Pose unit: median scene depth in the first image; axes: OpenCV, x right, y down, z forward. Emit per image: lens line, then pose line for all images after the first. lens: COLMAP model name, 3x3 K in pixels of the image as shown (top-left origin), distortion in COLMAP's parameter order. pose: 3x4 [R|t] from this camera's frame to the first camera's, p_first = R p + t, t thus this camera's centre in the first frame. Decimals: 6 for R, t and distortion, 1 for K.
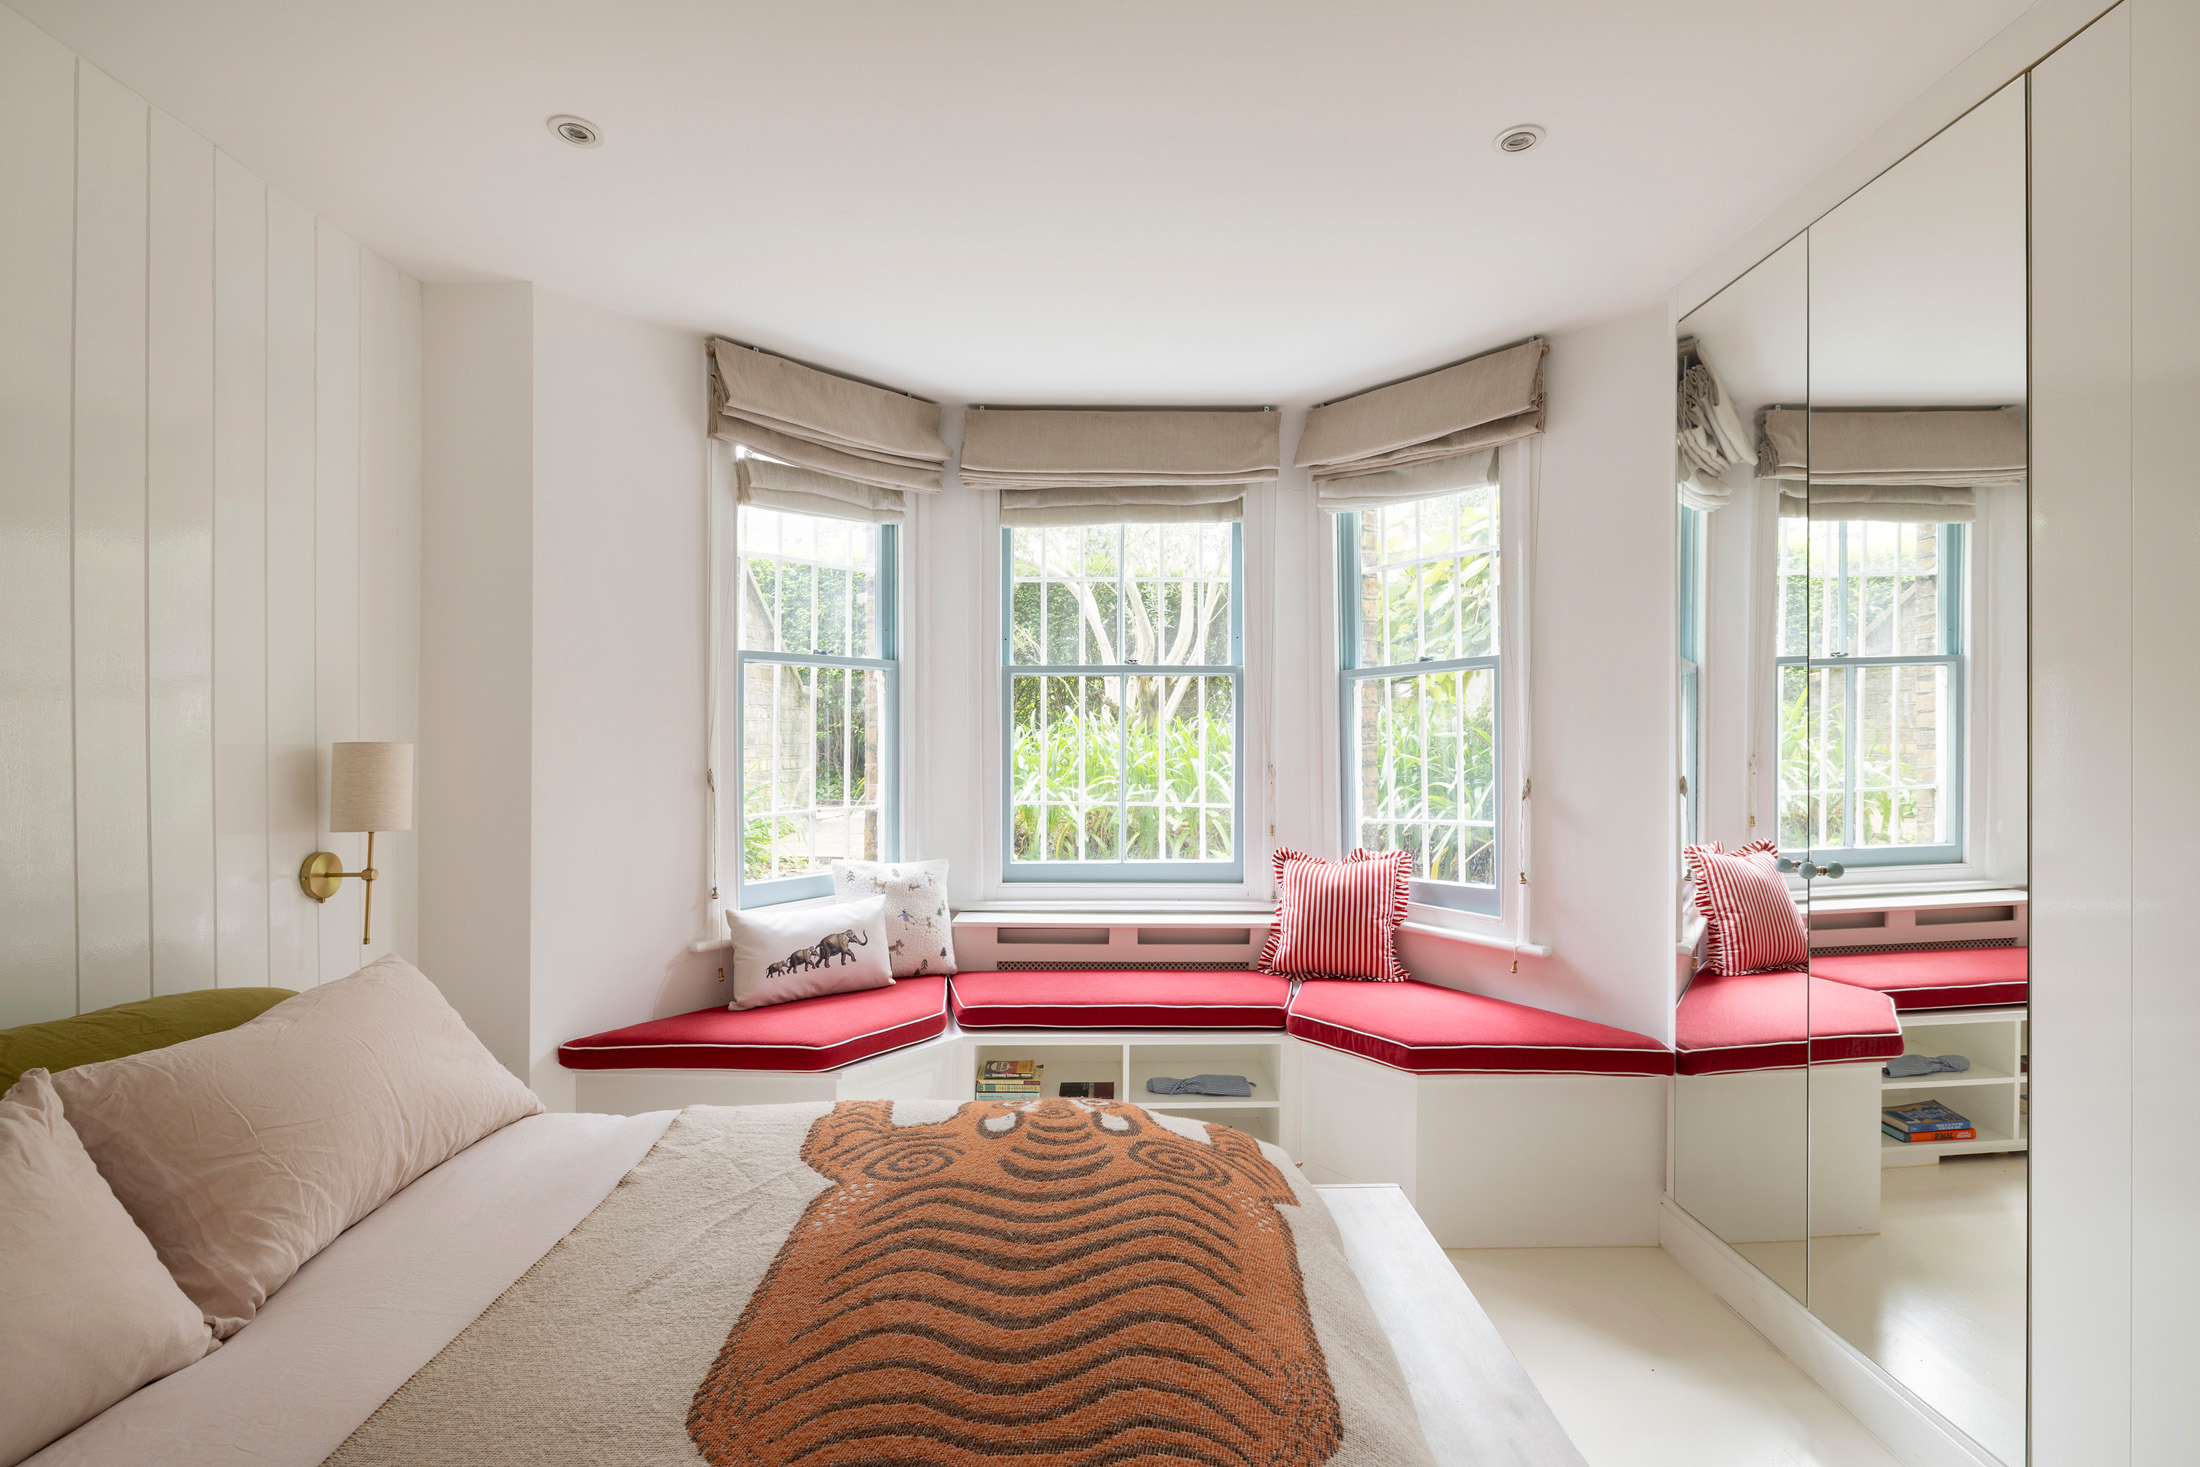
lens RADIAL K [[1019.6, 0, 1100.0], [0, 1019.6, 733.5], [0, 0, 1]] dist [0.000094, 0.000007]
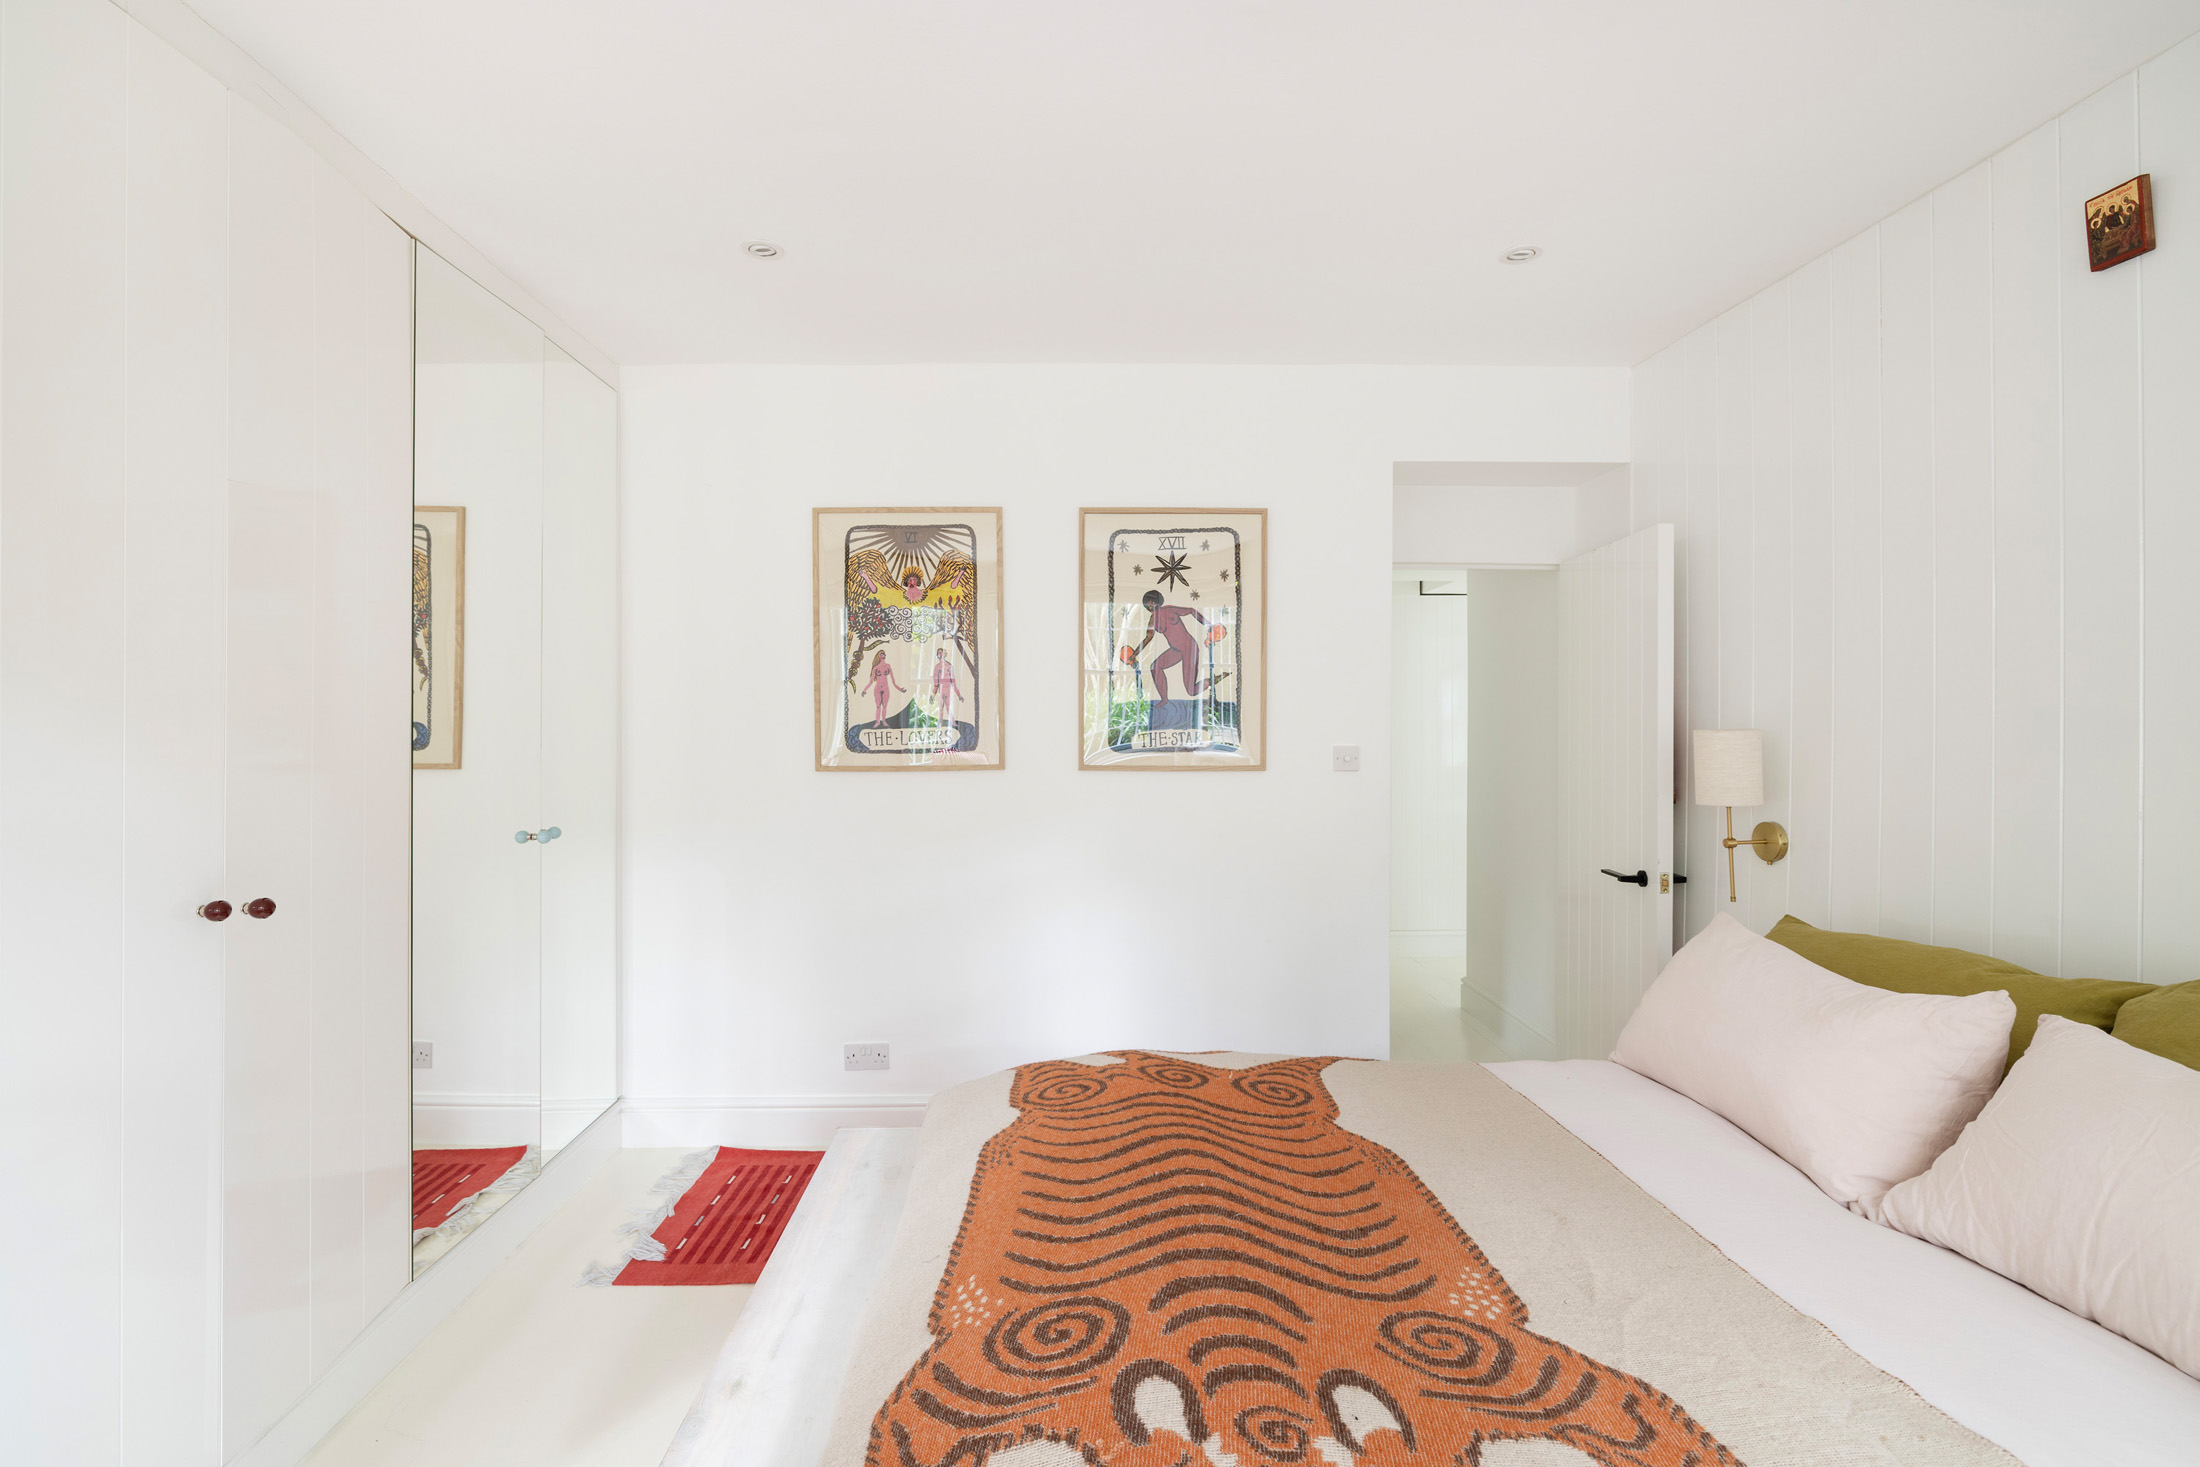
lens RADIAL K [[1019.6, 0, 1100.0], [0, 1019.6, 733.5], [0, 0, 1]] dist [0.000094, 0.000007]
pose [[-0.999150, 0.001664, -0.041191, 0.076427], [0.001491, 0.999990, 0.004227, 0.008315], [0.041198, 0.004162, -0.999142, 1.708777]]
